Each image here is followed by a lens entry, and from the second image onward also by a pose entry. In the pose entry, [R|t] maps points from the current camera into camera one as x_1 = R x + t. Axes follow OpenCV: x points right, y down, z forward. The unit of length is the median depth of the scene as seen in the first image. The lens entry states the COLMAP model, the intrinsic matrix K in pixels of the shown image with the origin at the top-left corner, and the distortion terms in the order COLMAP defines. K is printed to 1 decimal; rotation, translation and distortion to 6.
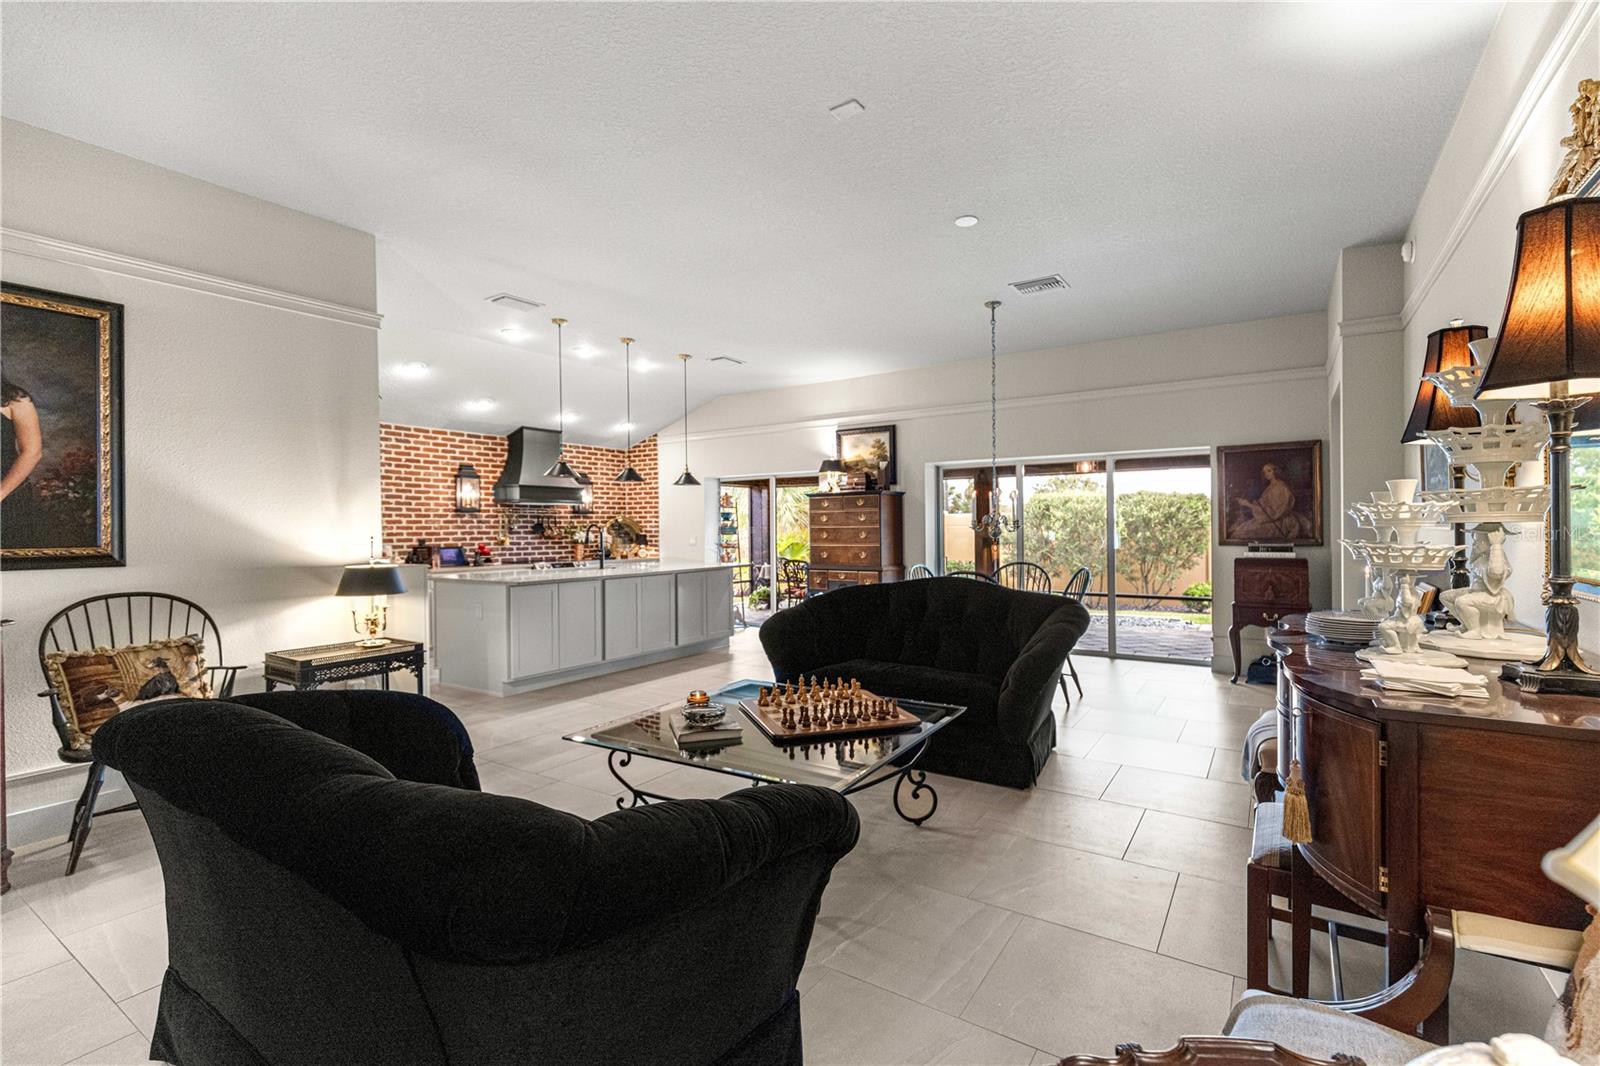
lens RADIAL K [[719.8, 0, 805.9], [0, 719.8, 533.8], [0, 0, 1]] dist [0.003292, 0.000249]
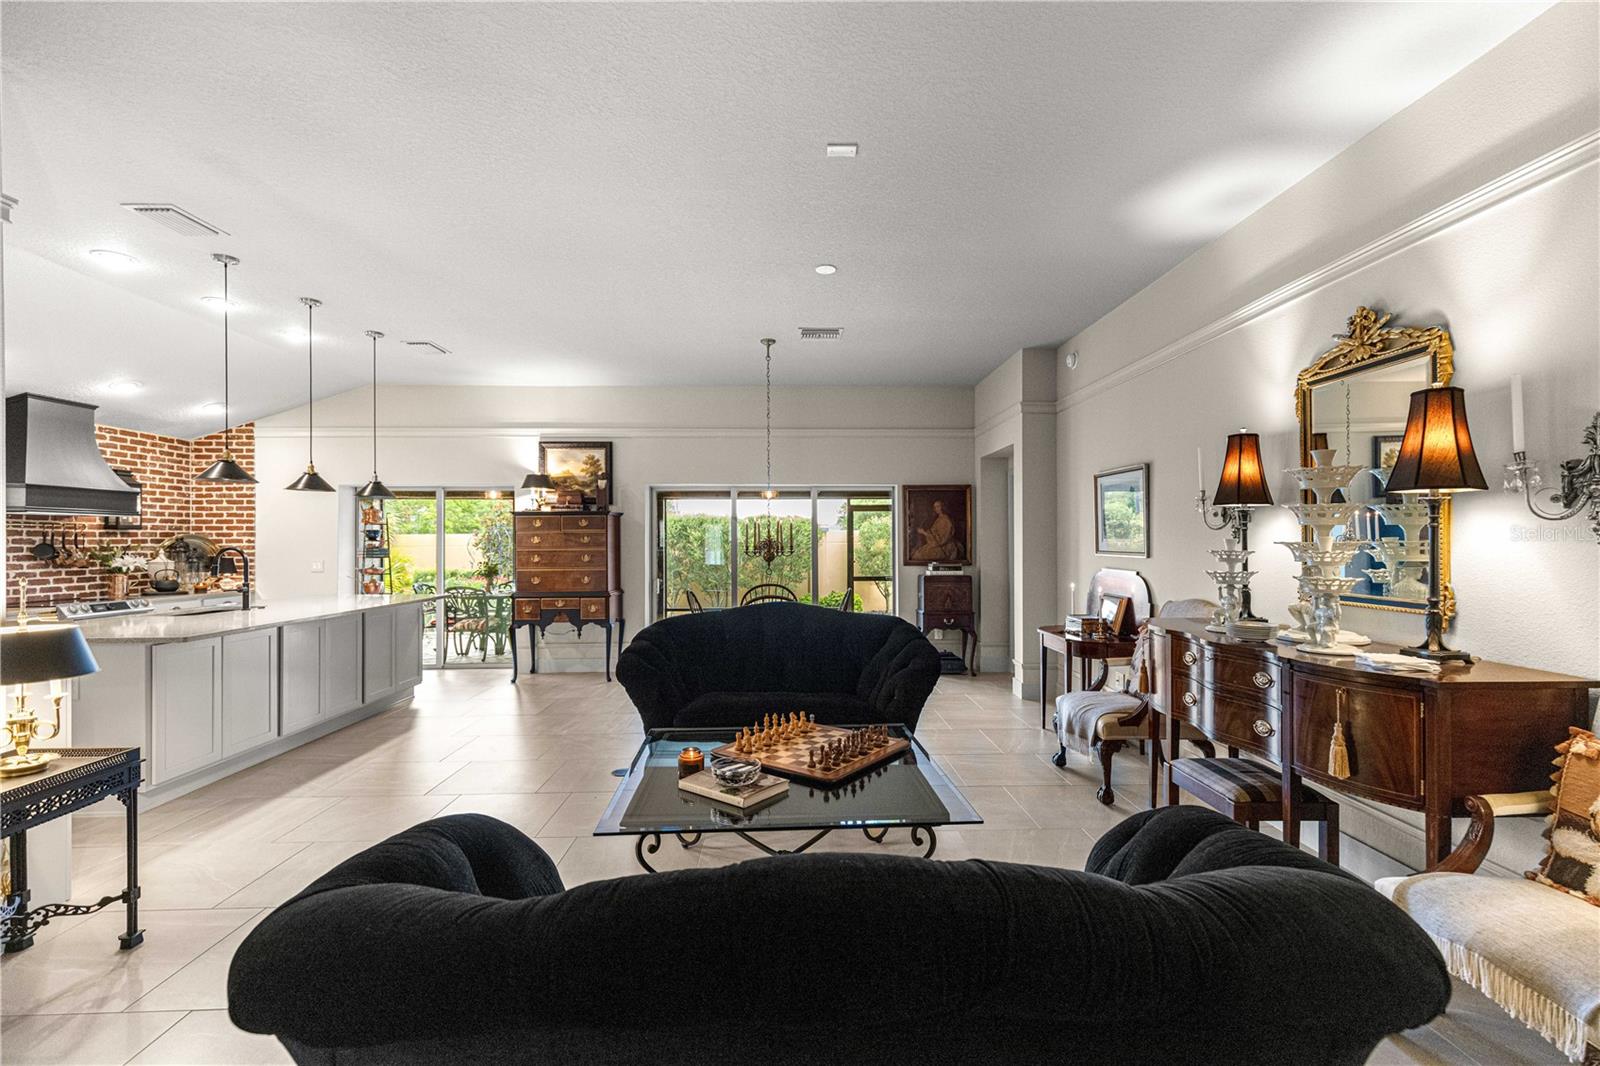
lens RADIAL K [[715.9, 0, 809.8], [0, 715.9, 543.9], [0, 0, 1]] dist [0.007268, 0.000351]
pose [[0.813239, 0.002722, 0.581923, -0.213763], [0.001123, 0.999980, -0.006247, -0.010449], [-0.581928, 0.005733, 0.813220, 0.078338]]
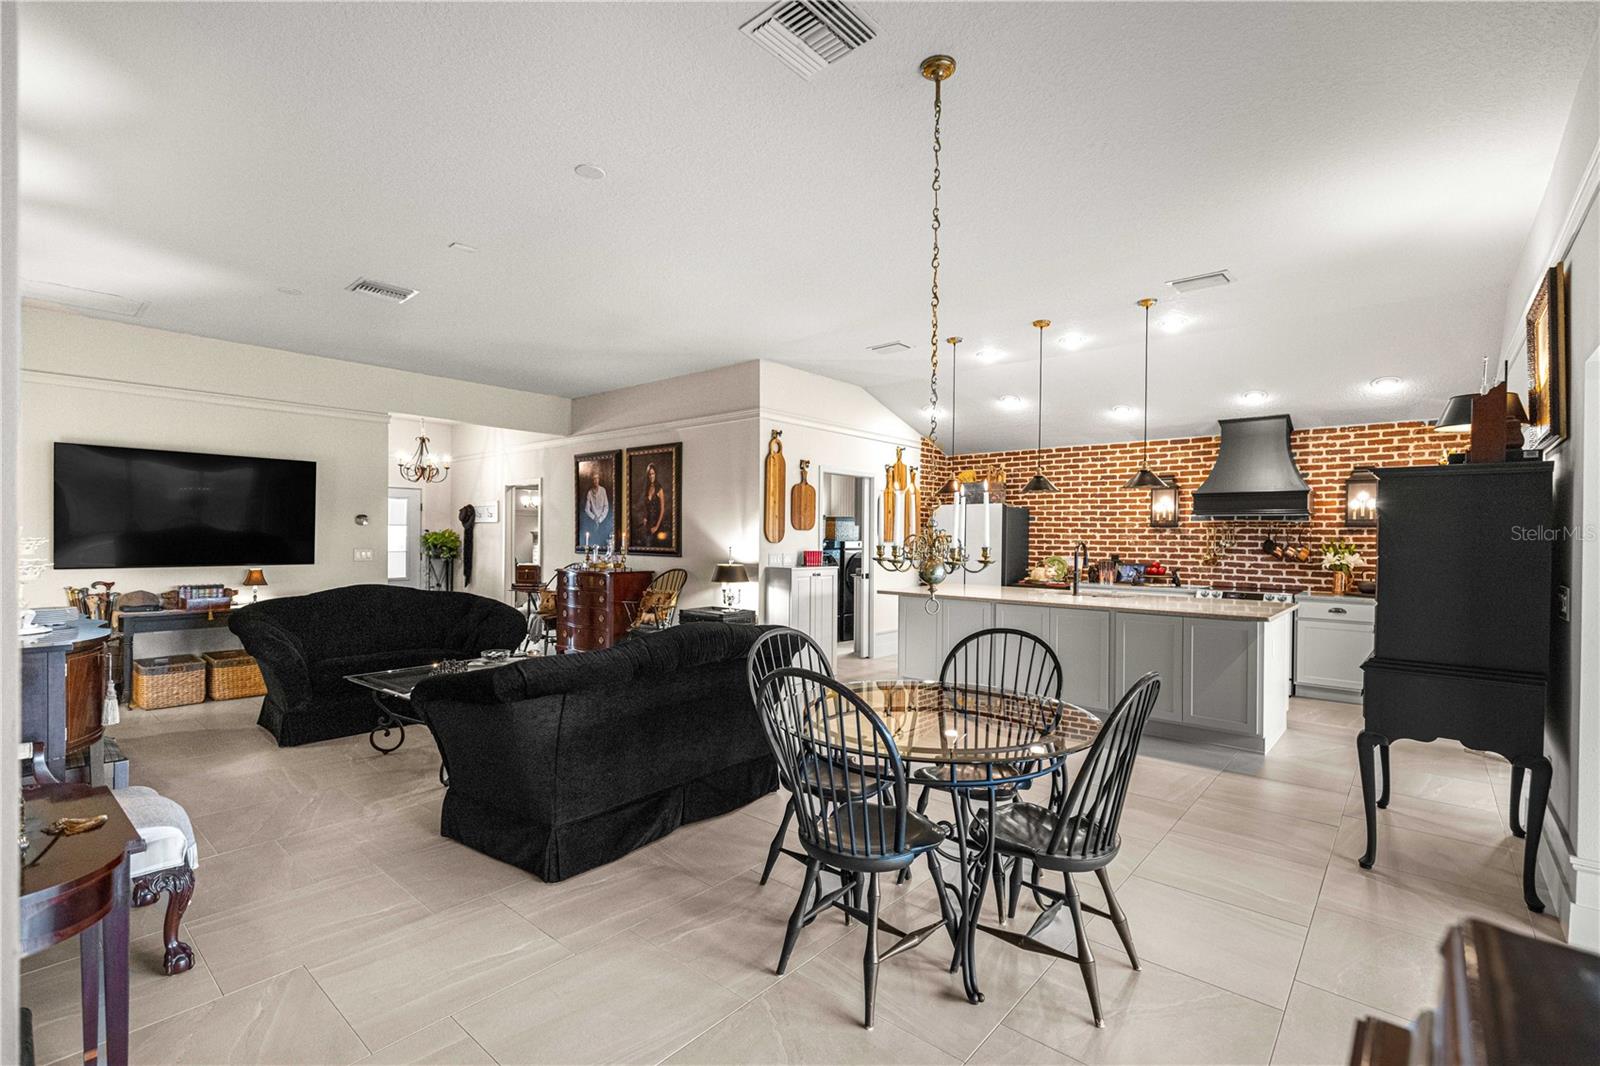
lens RADIAL K [[719.8, 0, 805.9], [0, 719.8, 533.8], [0, 0, 1]] dist [0.003292, 0.000249]
pose [[-0.132226, 0.001753, -0.991218, 0.508717], [-0.018536, 0.999819, 0.004240, -0.017095], [0.991046, 0.018934, -0.132169, 0.691256]]
